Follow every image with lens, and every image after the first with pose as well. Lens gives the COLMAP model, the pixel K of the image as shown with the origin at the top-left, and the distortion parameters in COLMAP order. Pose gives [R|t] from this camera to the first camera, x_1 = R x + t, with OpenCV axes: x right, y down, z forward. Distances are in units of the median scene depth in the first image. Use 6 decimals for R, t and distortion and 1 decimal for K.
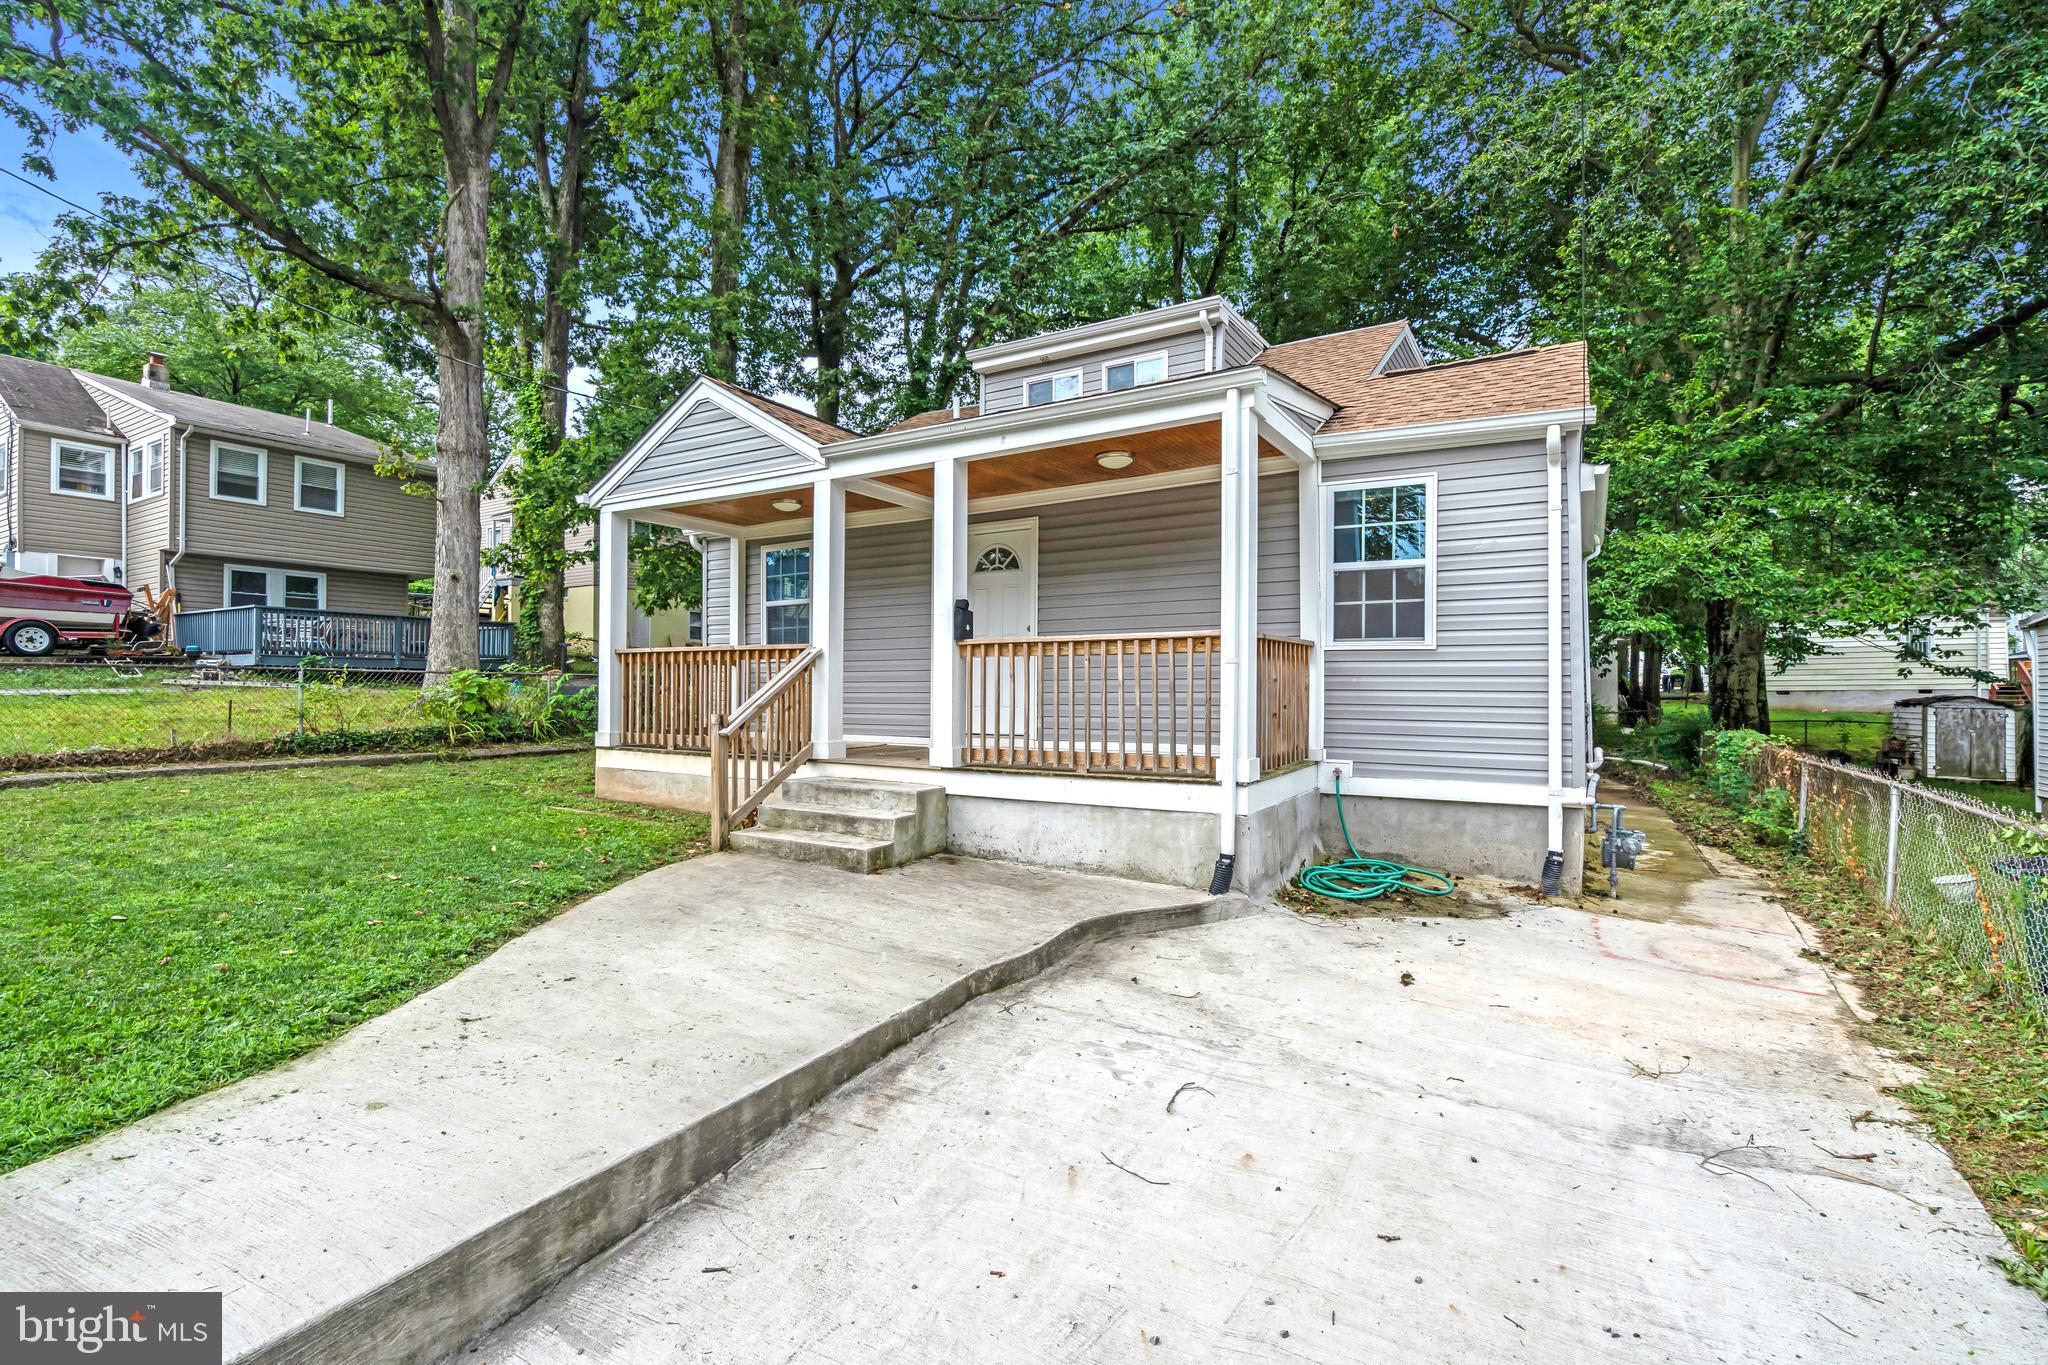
lens RADIAL K [[920.6, 0, 1017.6], [0, 920.6, 687.8], [0, 0, 1]] dist [-0.005597, 0.000832]
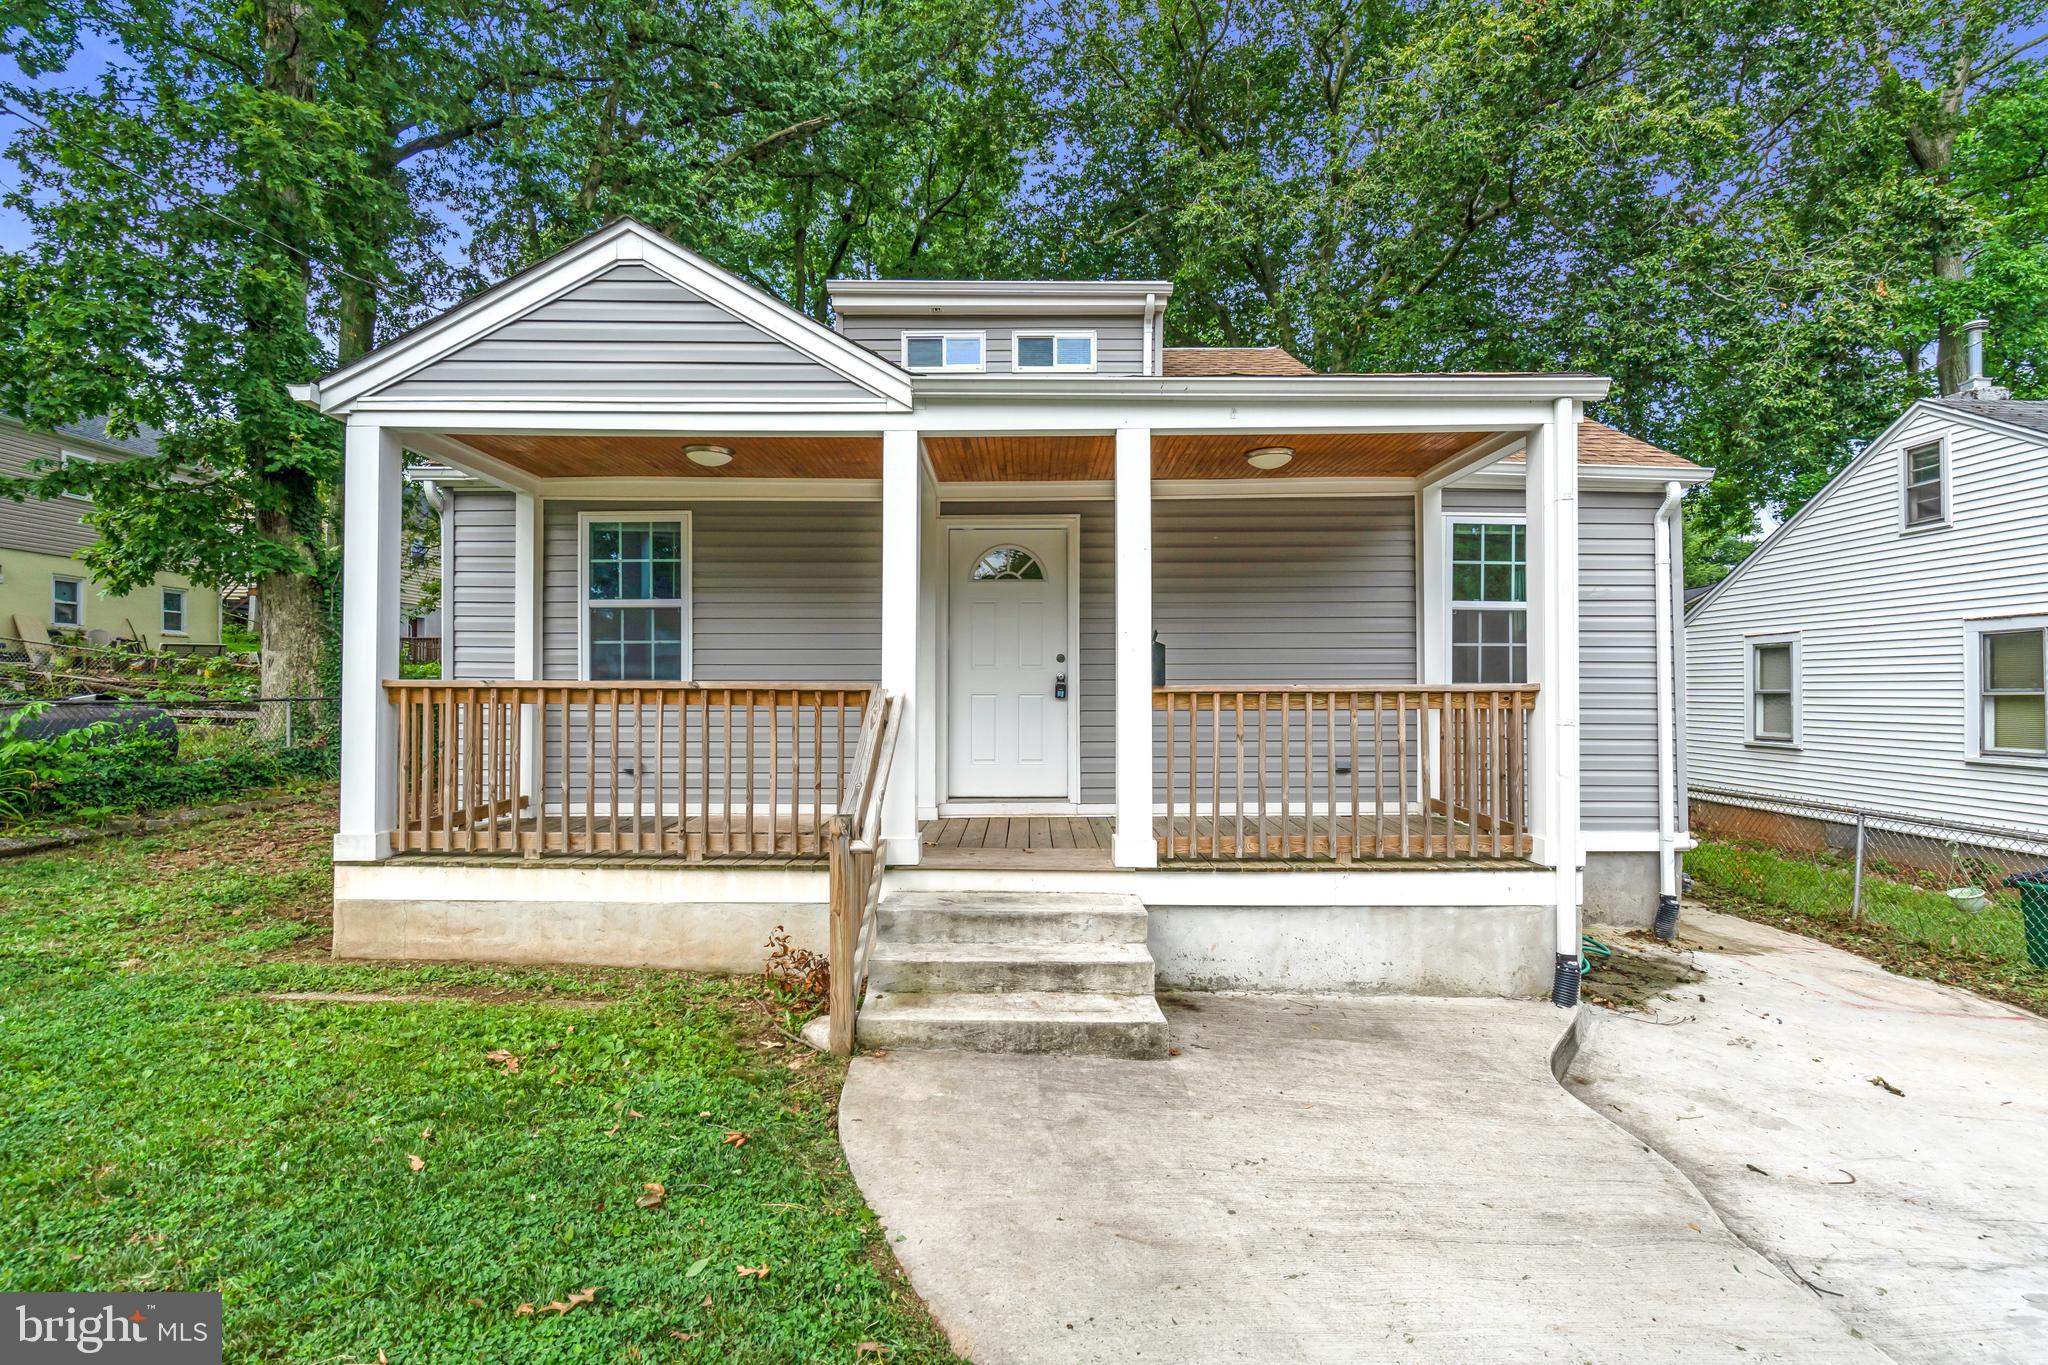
lens RADIAL K [[920.6, 0, 1026.1], [0, 920.6, 686.2], [0, 0, 1]] dist [-0.005597, 0.000832]
pose [[0.856726, 0.000329, 0.515771, -0.500205], [-0.001104, 0.999999, 0.001195, -0.050699], [-0.515770, -0.001593, 0.856726, 0.431699]]
